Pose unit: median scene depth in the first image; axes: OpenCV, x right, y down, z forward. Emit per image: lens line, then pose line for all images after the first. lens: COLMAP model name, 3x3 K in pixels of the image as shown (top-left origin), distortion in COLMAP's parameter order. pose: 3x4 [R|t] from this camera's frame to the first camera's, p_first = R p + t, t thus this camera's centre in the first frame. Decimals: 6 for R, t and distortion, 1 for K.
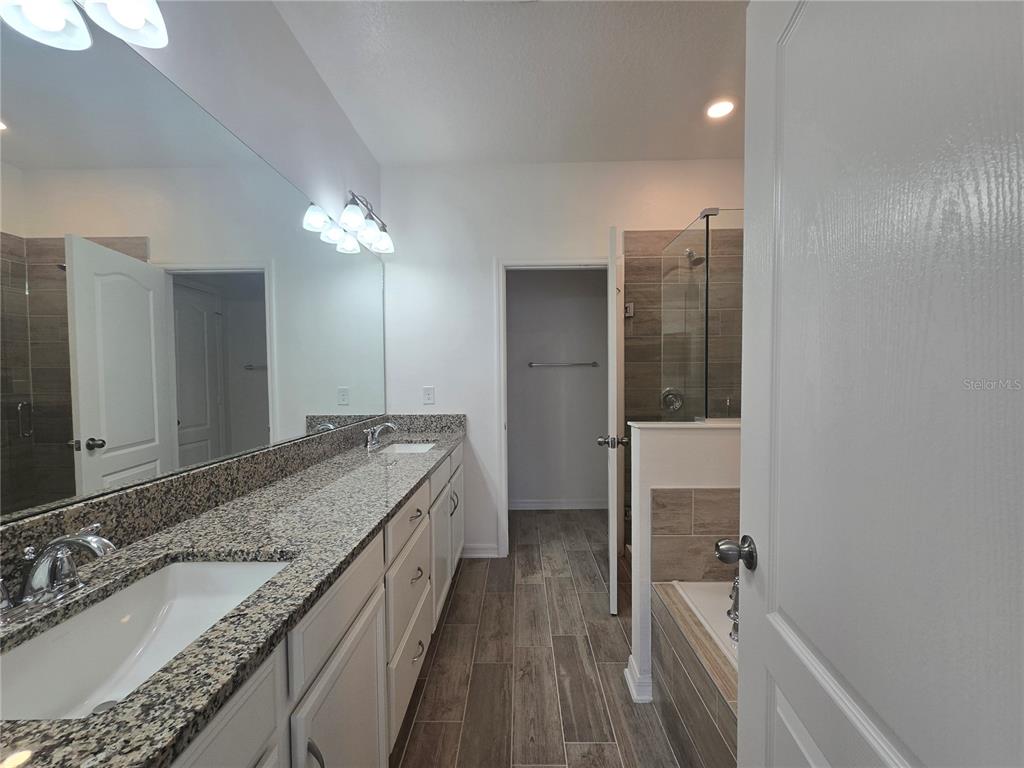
lens RADIAL K [[417.9, 0, 513.5], [0, 417.9, 388.1], [0, 0, 1]] dist [0.000560, -0.000083]
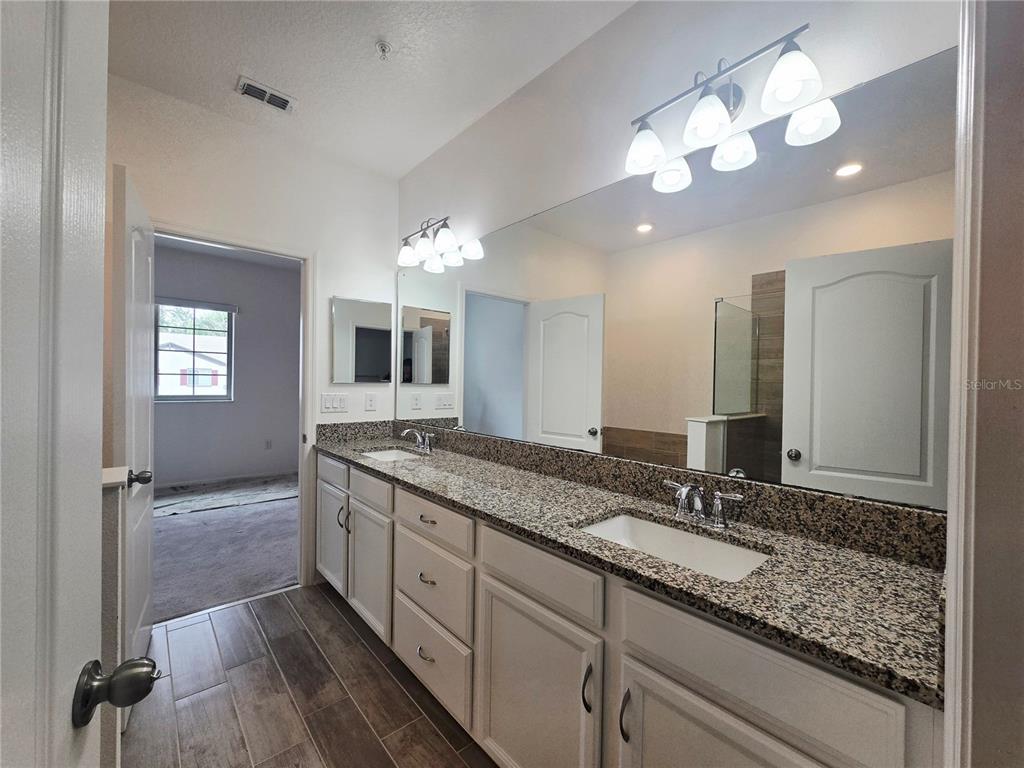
lens RADIAL K [[417.9, 0, 513.5], [0, 417.9, 388.1], [0, 0, 1]] dist [0.000560, -0.000083]
pose [[-0.739206, -0.003674, -0.673470, 0.321371], [-0.033874, 0.998922, 0.031730, -0.064351], [0.672627, 0.046268, -0.738533, 1.979214]]
